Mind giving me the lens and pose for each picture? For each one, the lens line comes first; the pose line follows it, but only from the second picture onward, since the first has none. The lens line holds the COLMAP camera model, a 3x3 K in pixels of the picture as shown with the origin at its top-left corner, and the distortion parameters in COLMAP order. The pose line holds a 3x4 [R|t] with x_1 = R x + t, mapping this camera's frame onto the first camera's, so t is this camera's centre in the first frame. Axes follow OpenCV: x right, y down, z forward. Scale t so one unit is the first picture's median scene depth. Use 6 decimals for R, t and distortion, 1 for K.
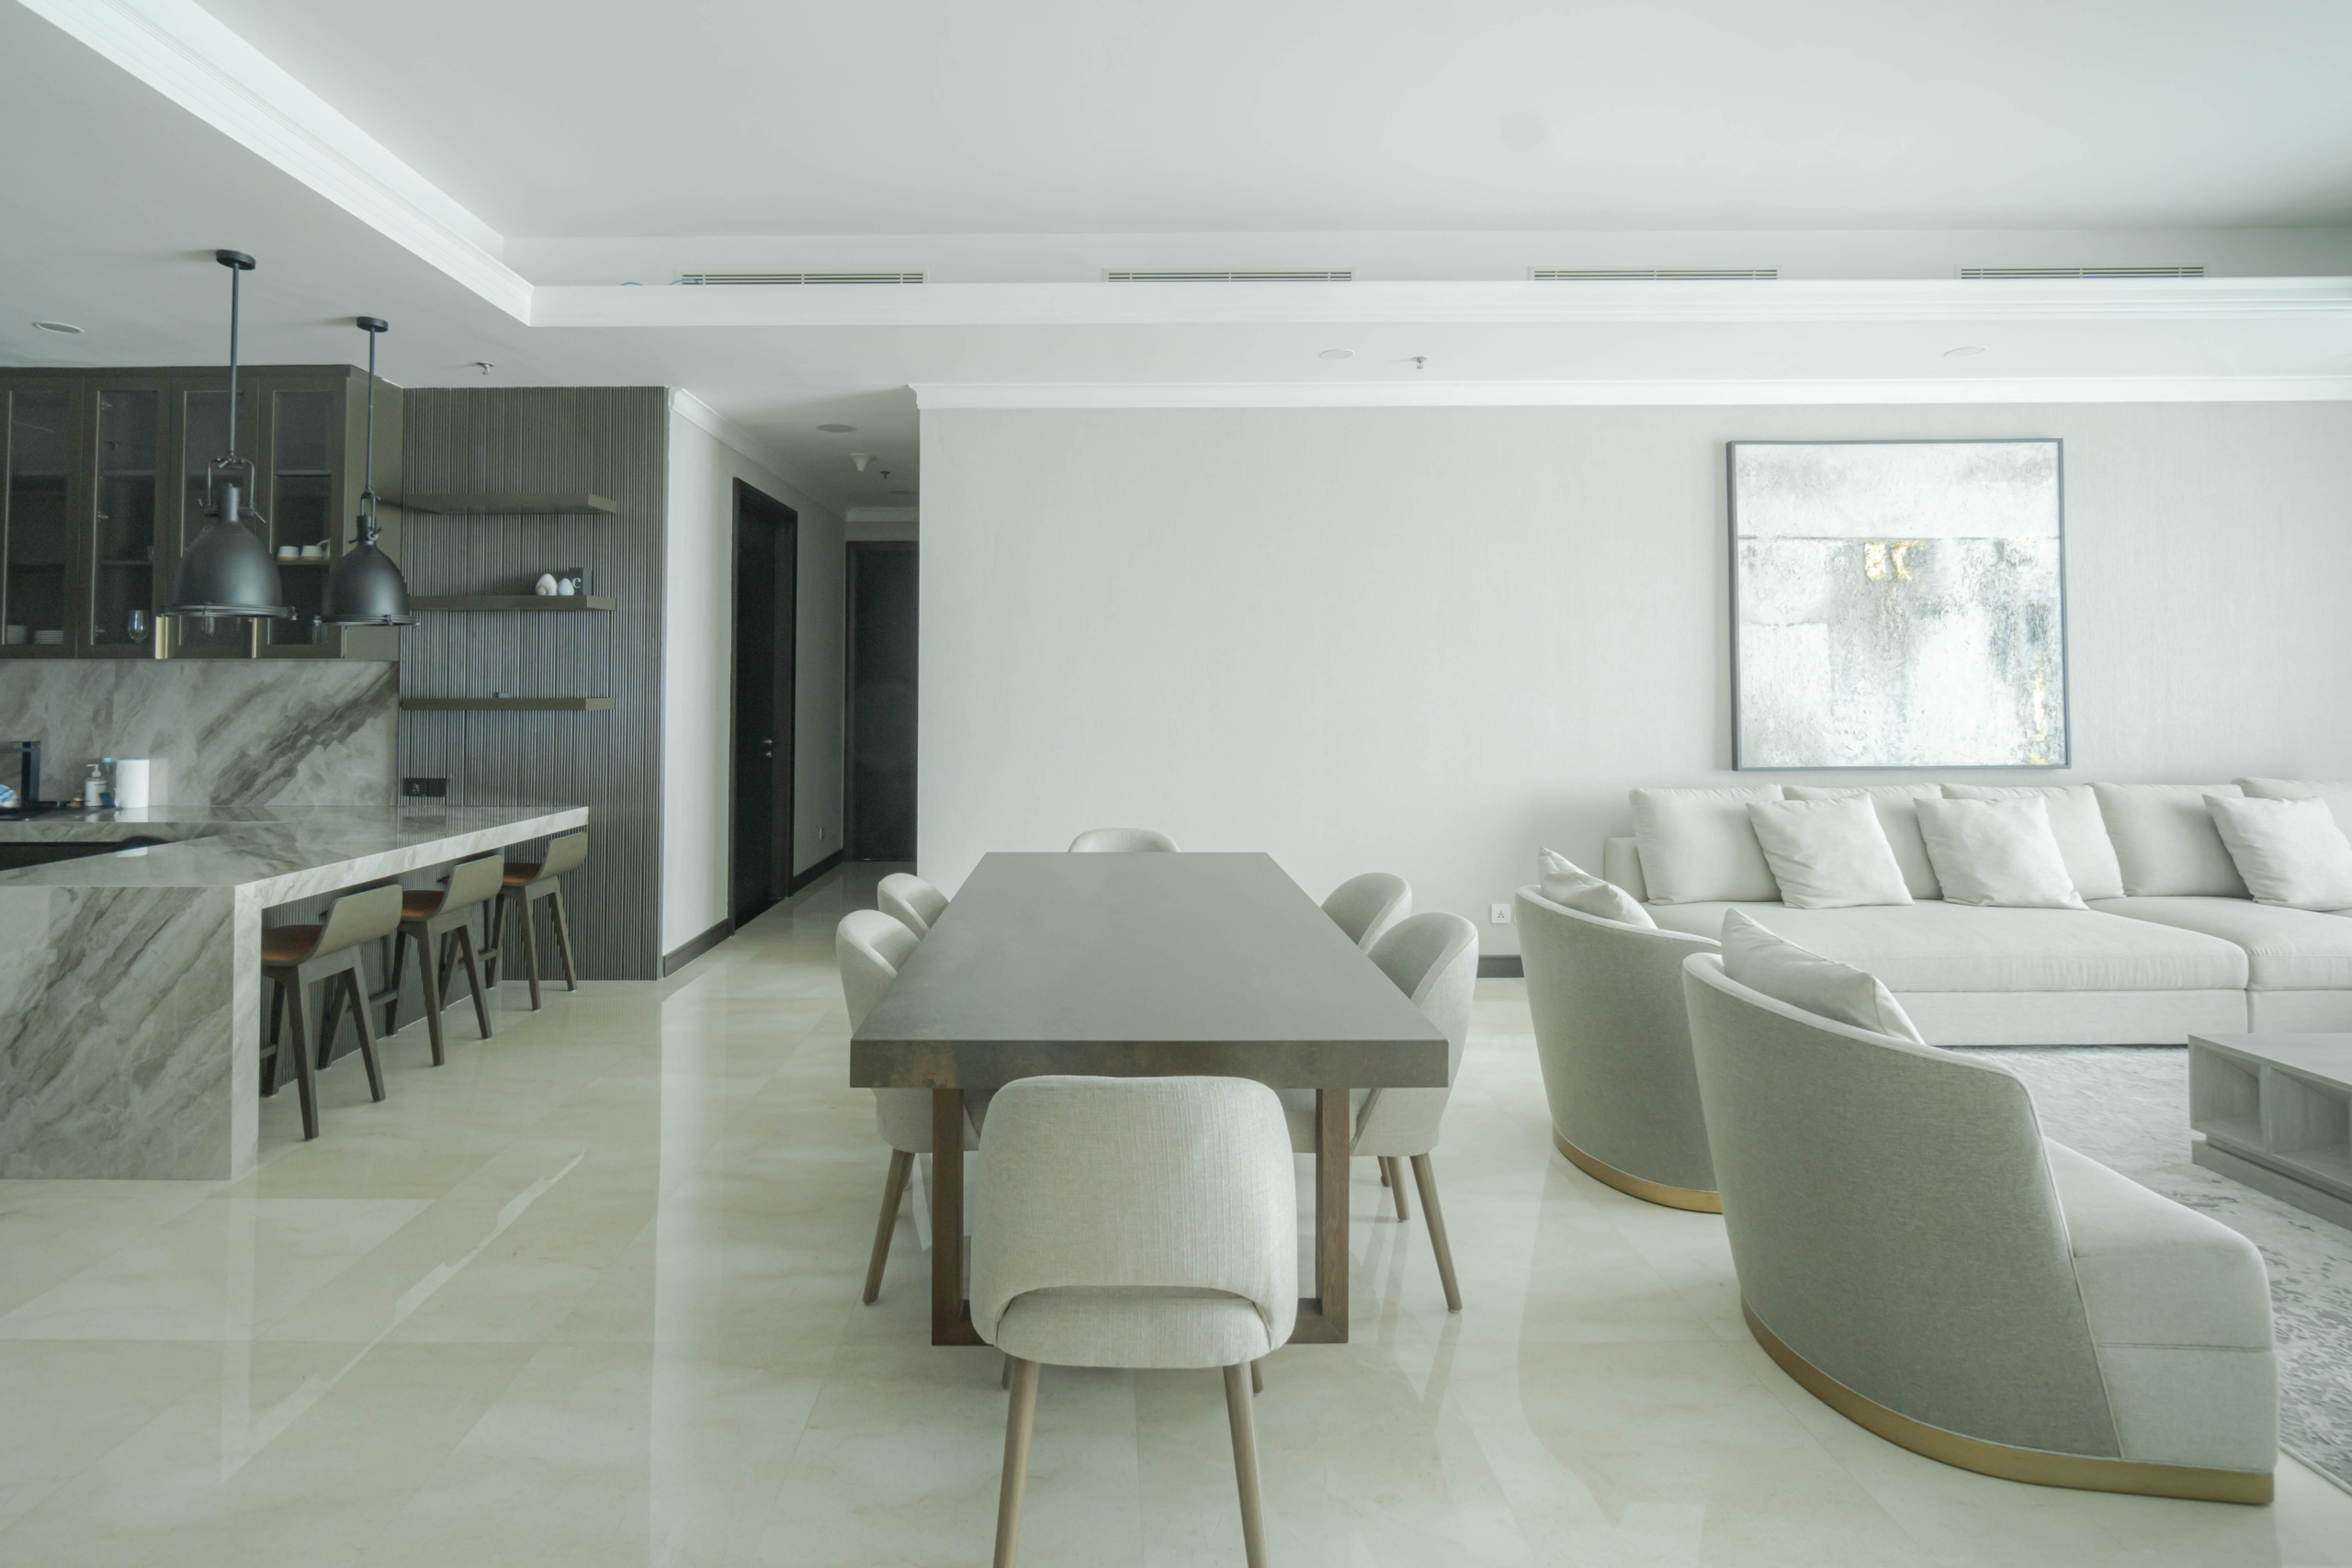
lens RADIAL K [[1039.4, 0, 1120.4], [0, 1039.4, 668.5], [0, 0, 1]] dist [-0.006454, 0.001123]
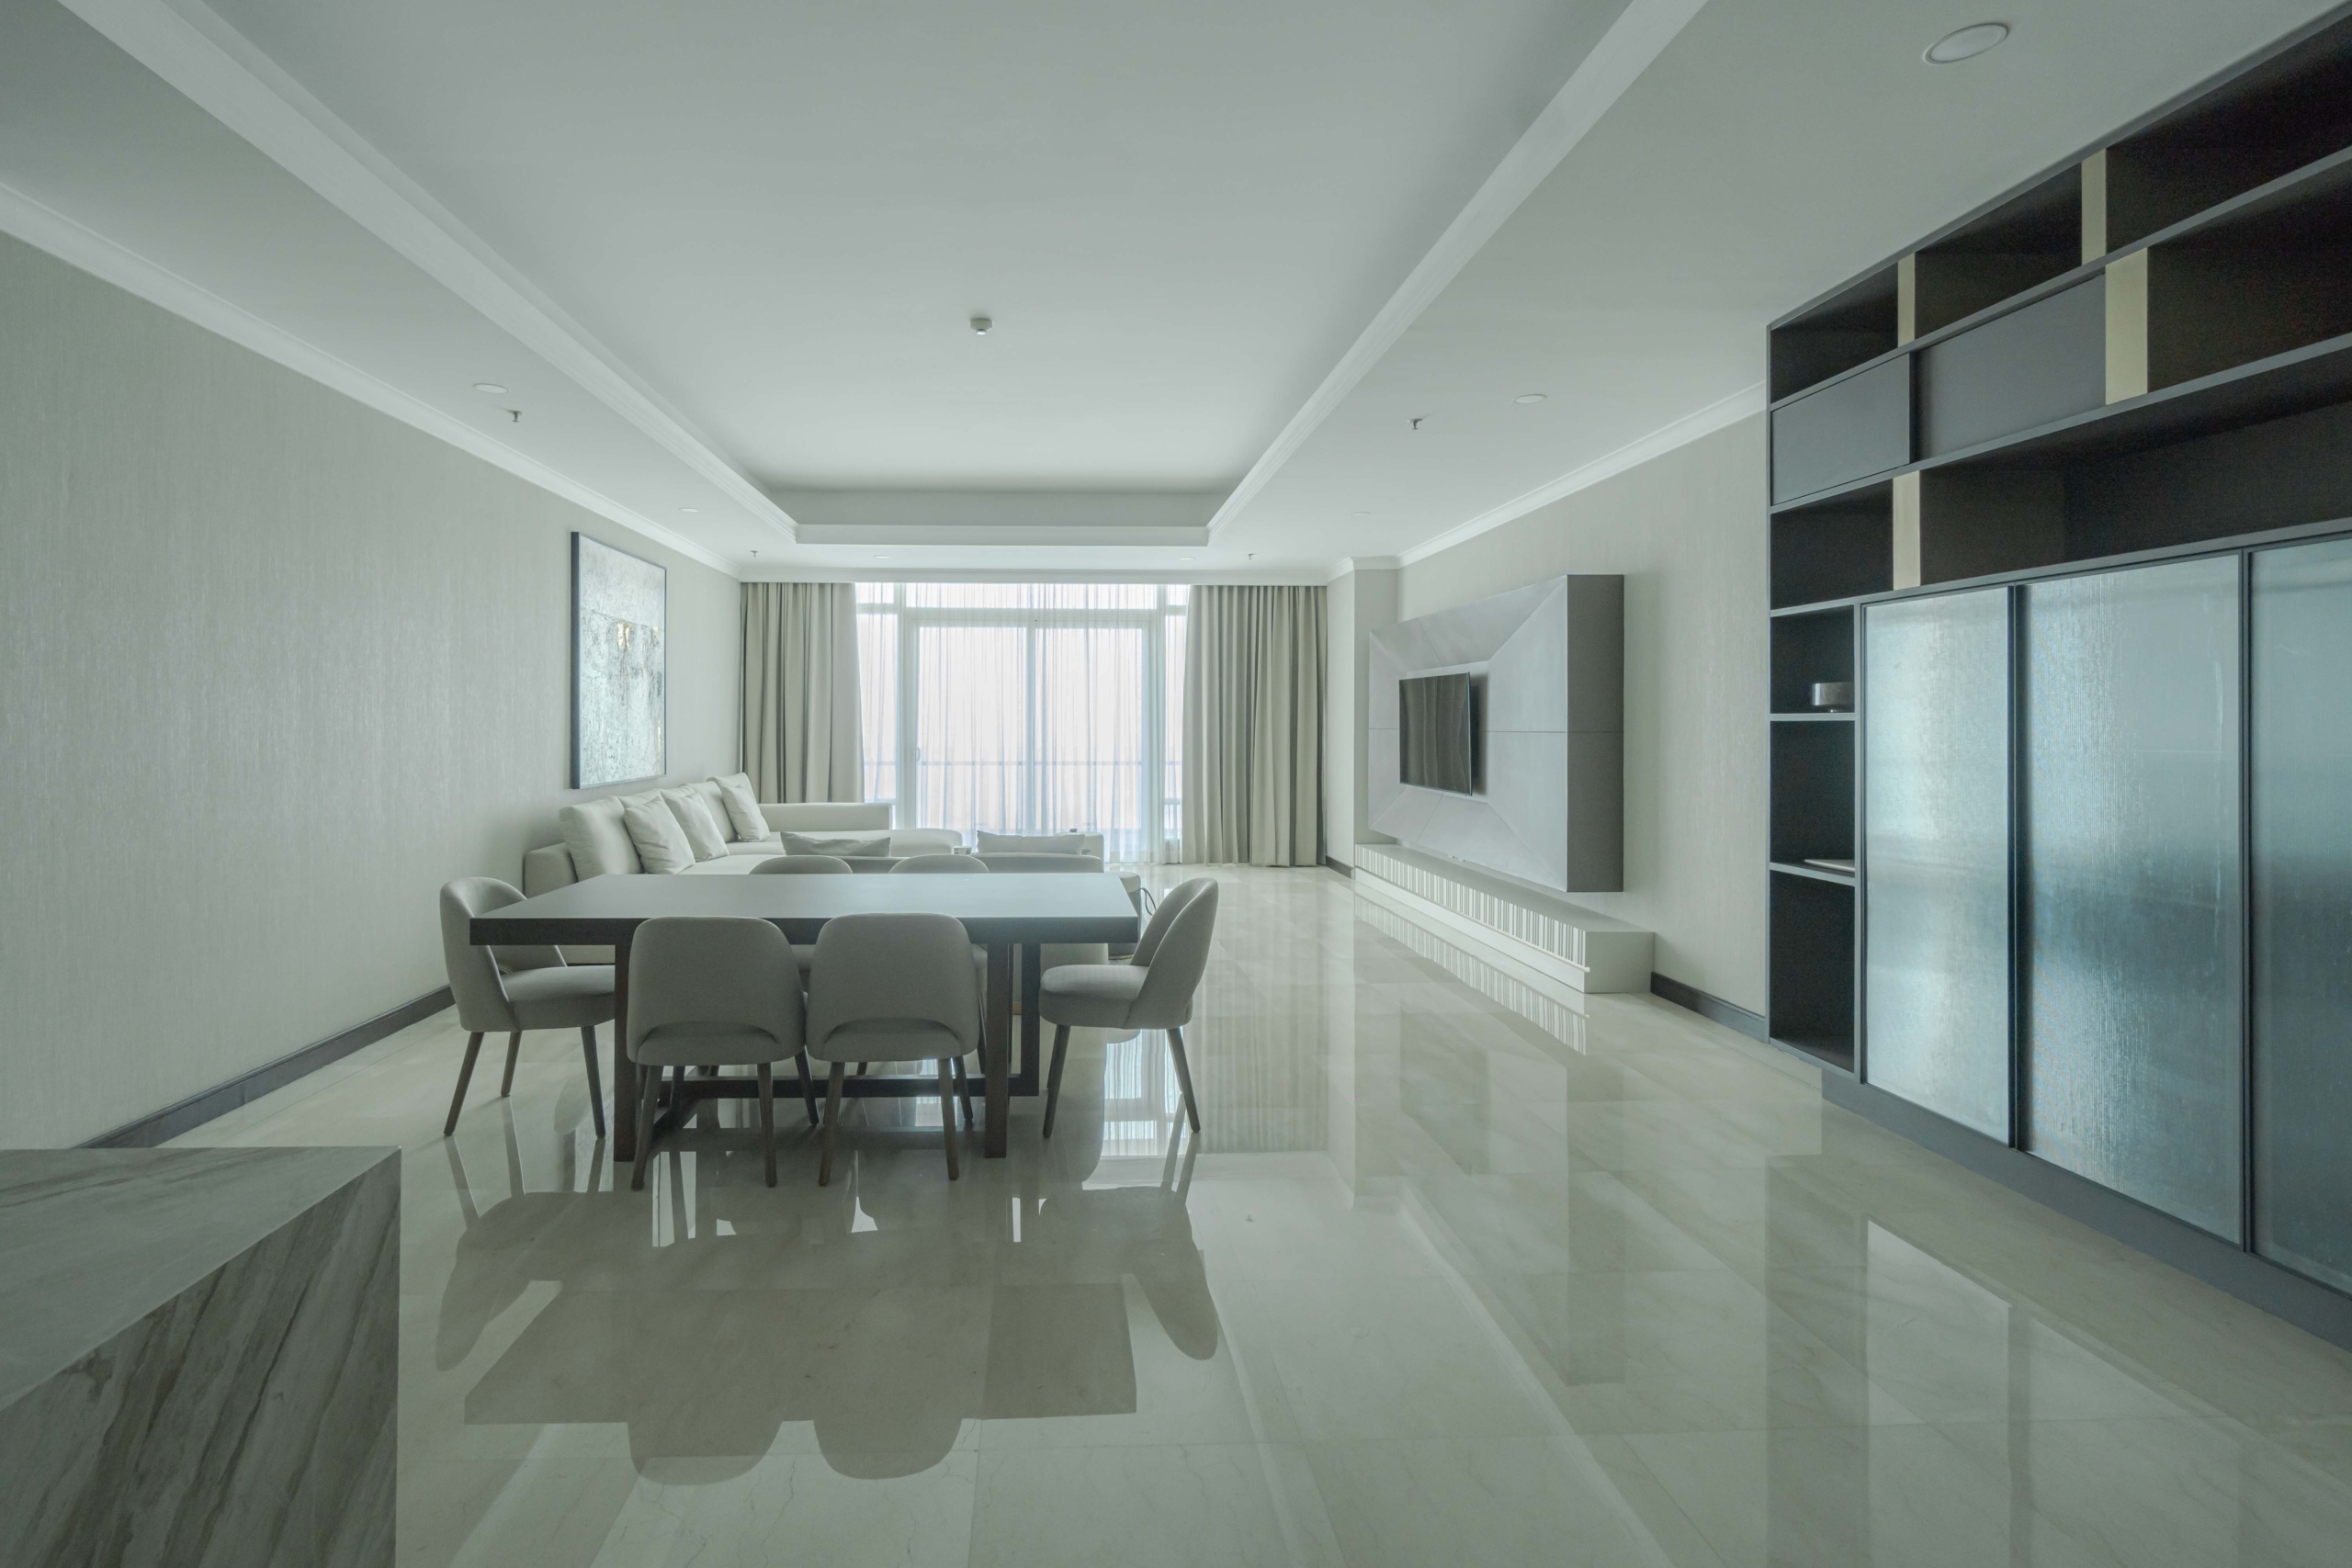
lens RADIAL K [[1094.8, 0, 1086.9], [0, 1094.8, 718.1], [0, 0, 1]] dist [-0.000557, -0.000313]
pose [[-0.038048, 0.011646, 0.999208, -0.863193], [-0.027132, 0.999551, -0.012684, 0.011893], [-0.998907, -0.027593, -0.037715, 0.459402]]
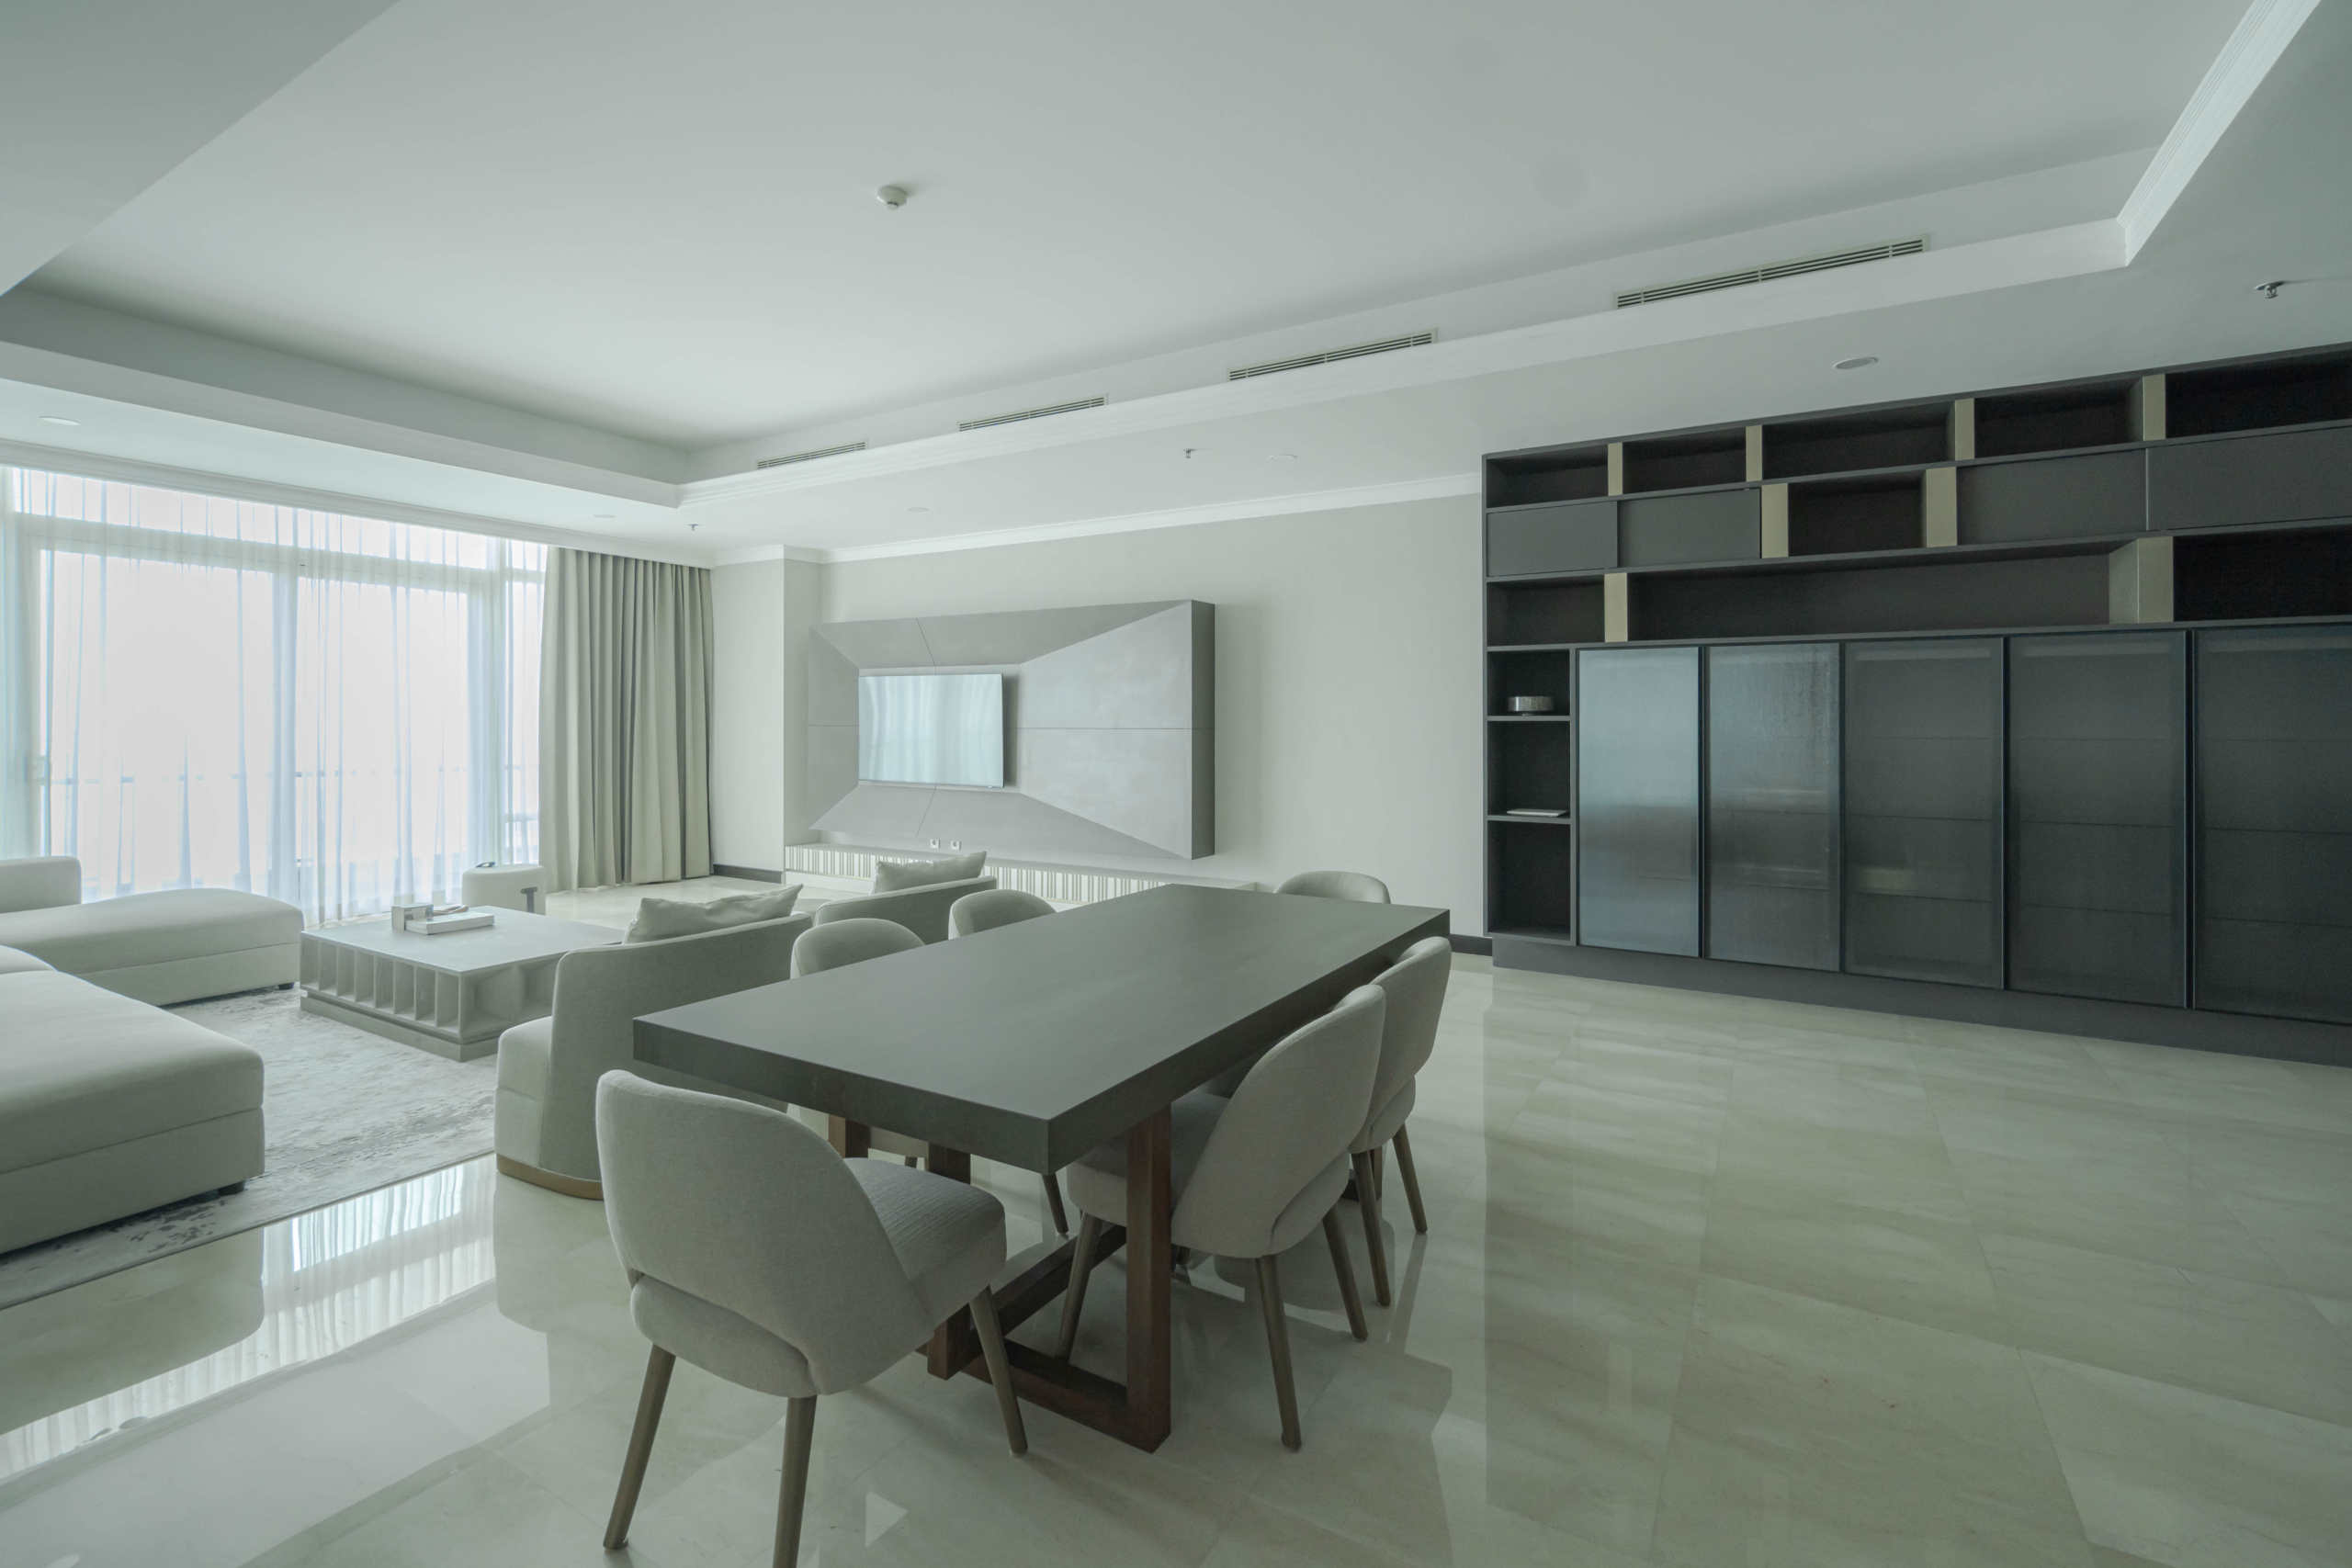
lens RADIAL K [[1002.6, 0, 1174.4], [0, 1002.6, 719.8], [0, 0, 1]] dist [-0.000322, -0.000051]
pose [[-0.855046, 0.004154, 0.518536, -0.322844], [-0.012087, 0.999537, -0.027938, 0.024834], [-0.518412, -0.030156, -0.854599, 1.084609]]
